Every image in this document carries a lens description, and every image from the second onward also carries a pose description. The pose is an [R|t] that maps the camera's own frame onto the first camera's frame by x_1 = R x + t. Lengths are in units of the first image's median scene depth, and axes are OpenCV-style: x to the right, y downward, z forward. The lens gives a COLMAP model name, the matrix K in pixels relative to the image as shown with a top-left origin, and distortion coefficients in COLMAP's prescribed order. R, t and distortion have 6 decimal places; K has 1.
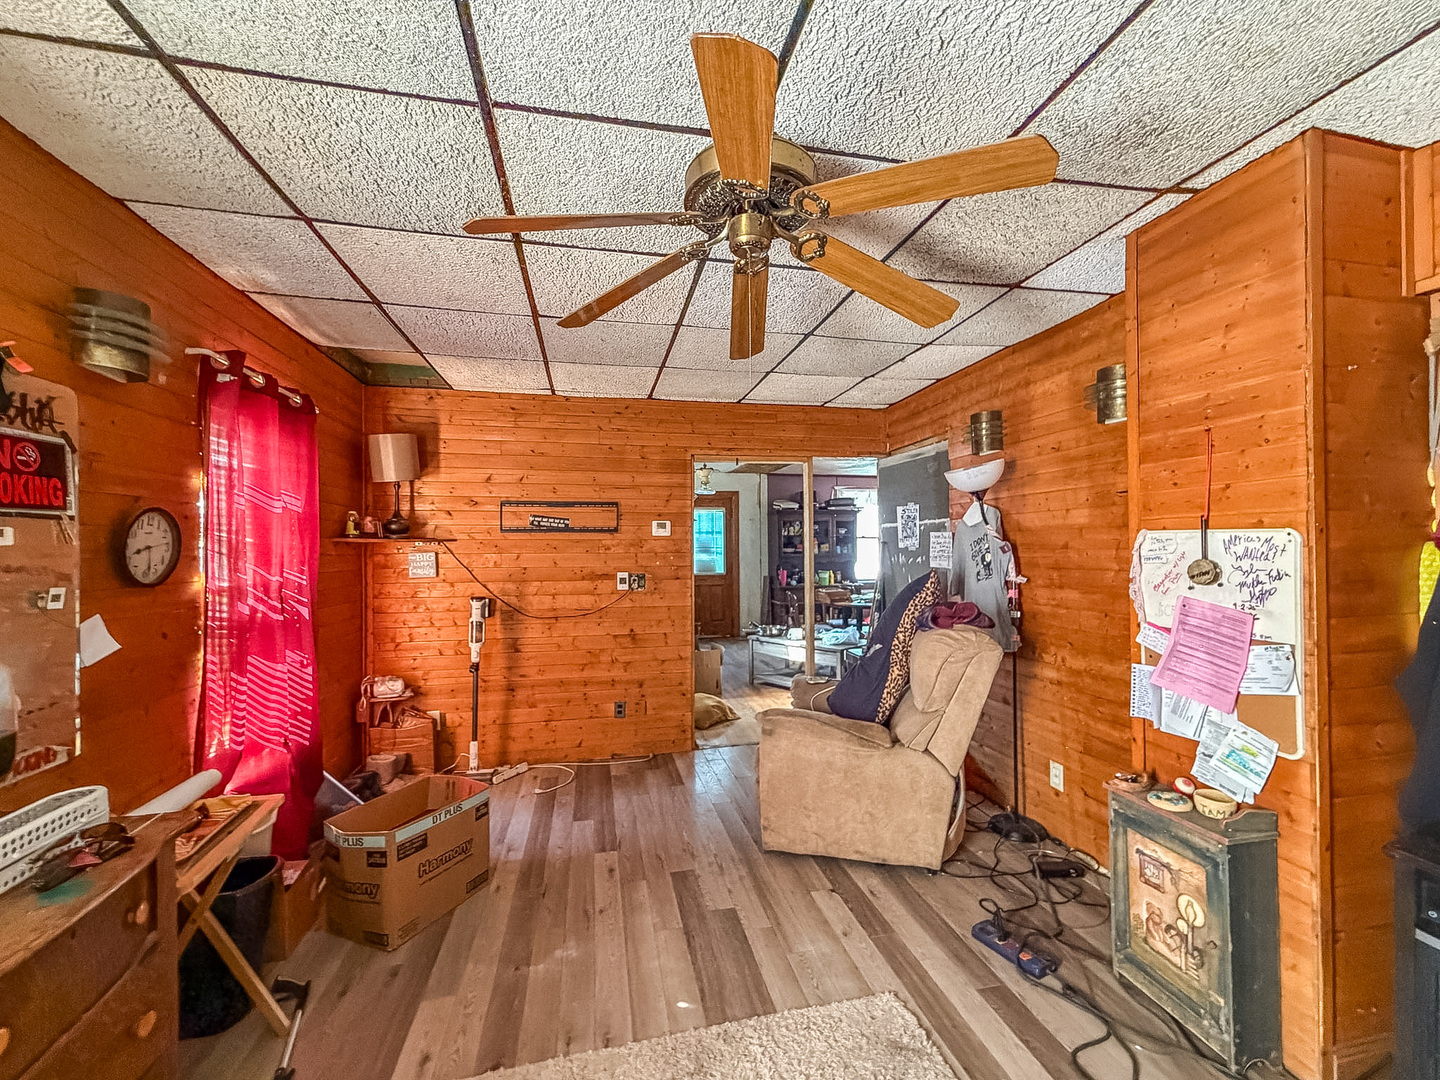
lens RADIAL K [[574.2, 0, 720.4], [0, 574.2, 539.9], [0, 0, 1]] dist [0.001375, 0.000197]
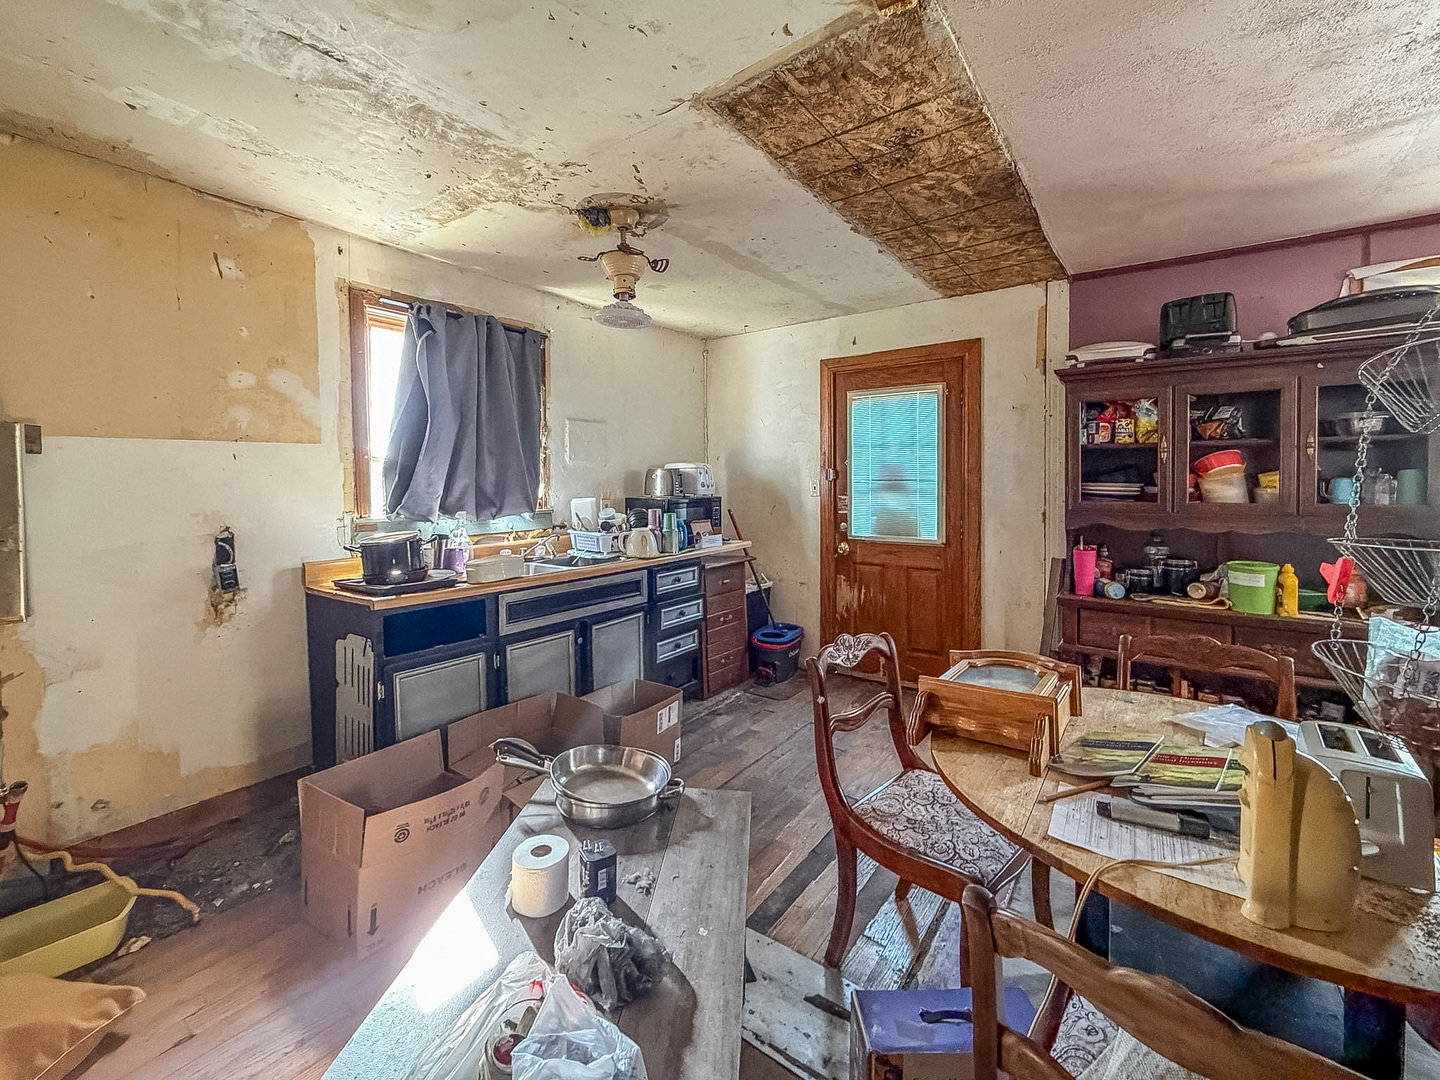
lens RADIAL K [[603.5, 0, 713.3], [0, 603.5, 493.0], [0, 0, 1]] dist [0.001141, 0.000176]
pose [[0.662956, 0.021110, -0.748360, 0.225867], [-0.002650, 0.999662, 0.025851, 0.011547], [0.748653, -0.015154, 0.662788, 0.591037]]
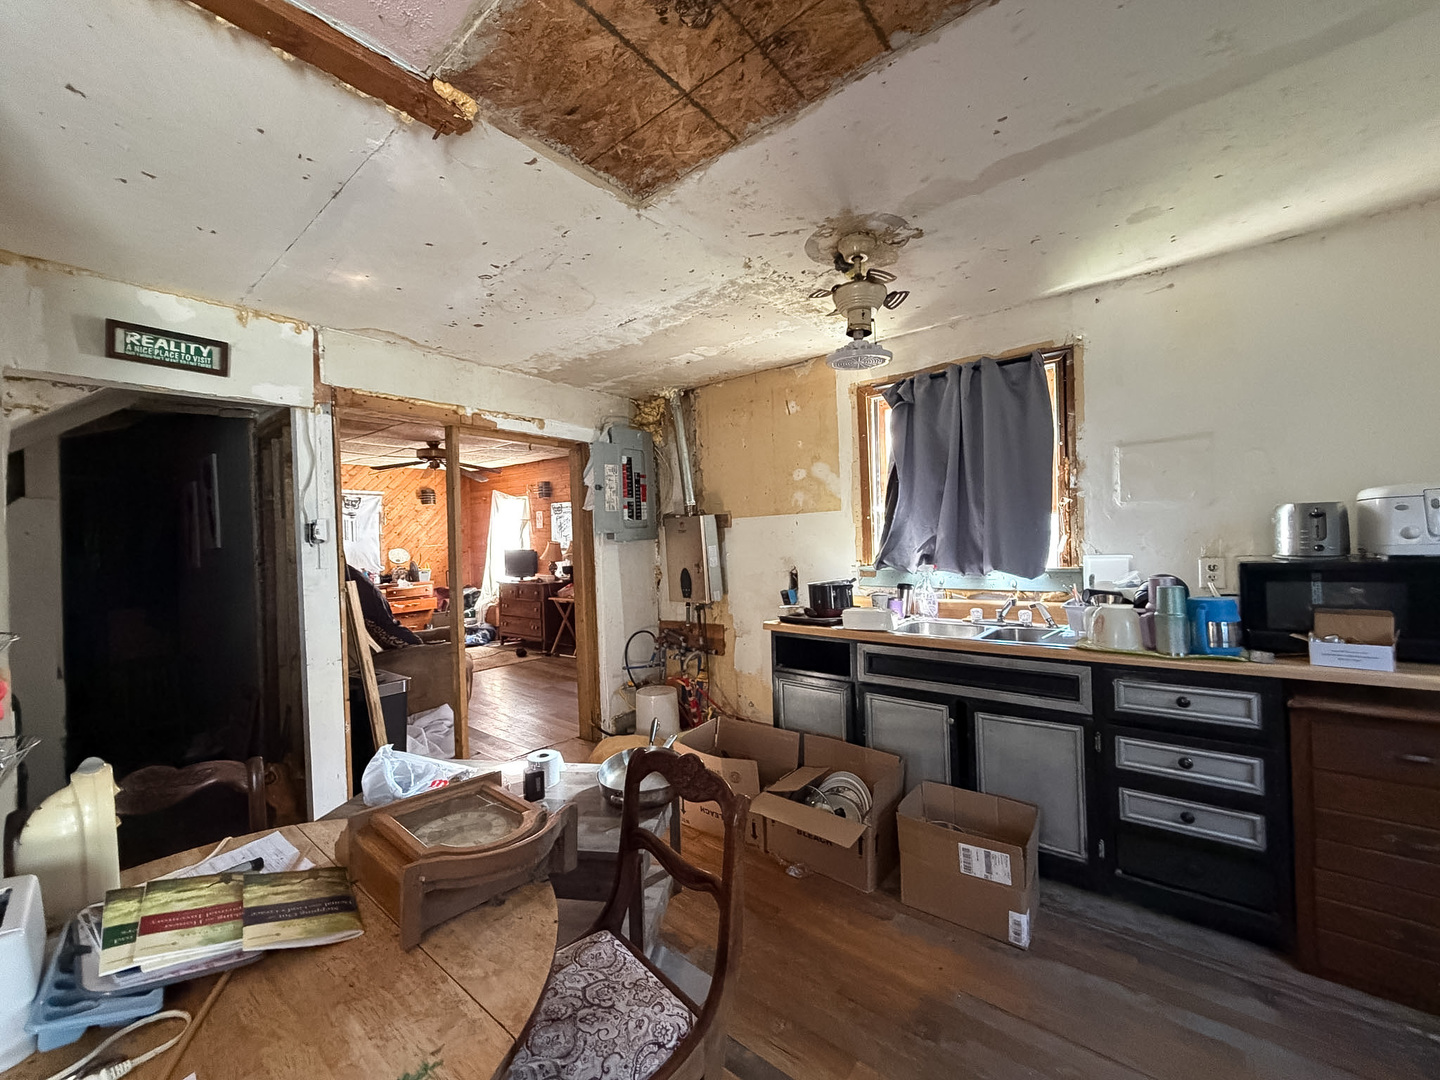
lens RADIAL K [[574.2, 0, 717.1], [0, 574.2, 540.4], [0, 0, 1]] dist [0.001375, 0.000197]
pose [[-0.774344, 0.033413, -0.631883, 0.184805], [0.035811, 0.999318, 0.008958, 0.009312], [0.631751, -0.015692, -0.775012, 0.905961]]
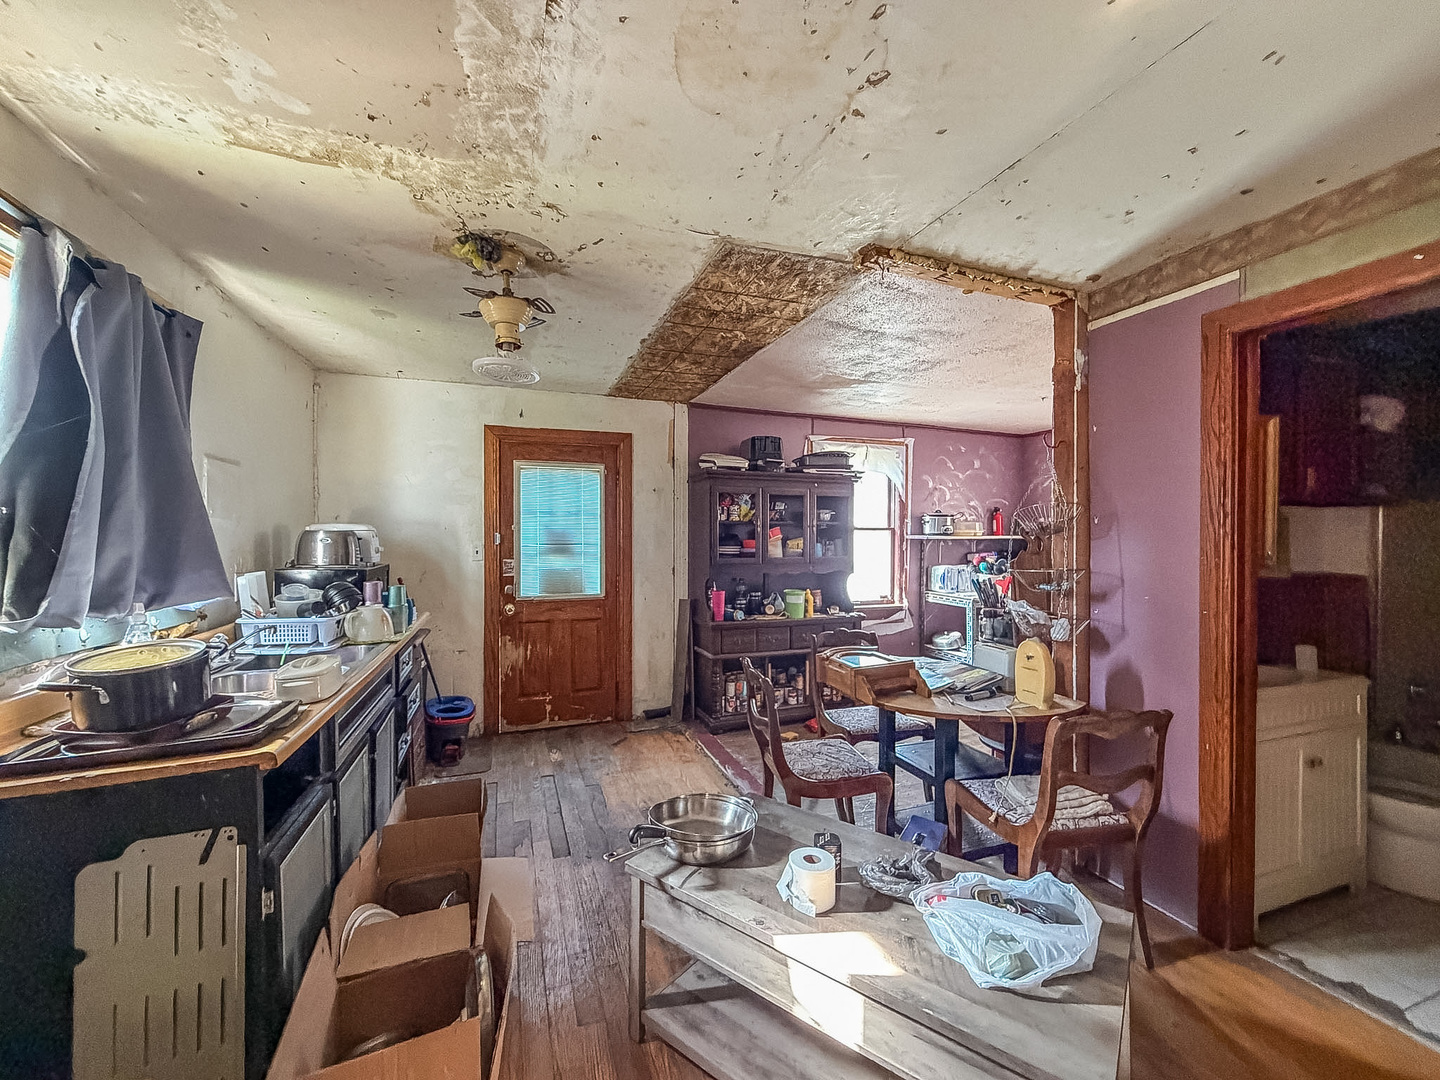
lens RADIAL K [[574.2, 0, 714.4], [0, 574.2, 542.1], [0, 0, 1]] dist [0.001375, 0.000197]
pose [[0.989452, 0.006628, 0.144711, 0.031491], [-0.007315, 0.999964, 0.004217, 0.008418], [-0.144678, -0.005231, 0.989465, 0.490440]]
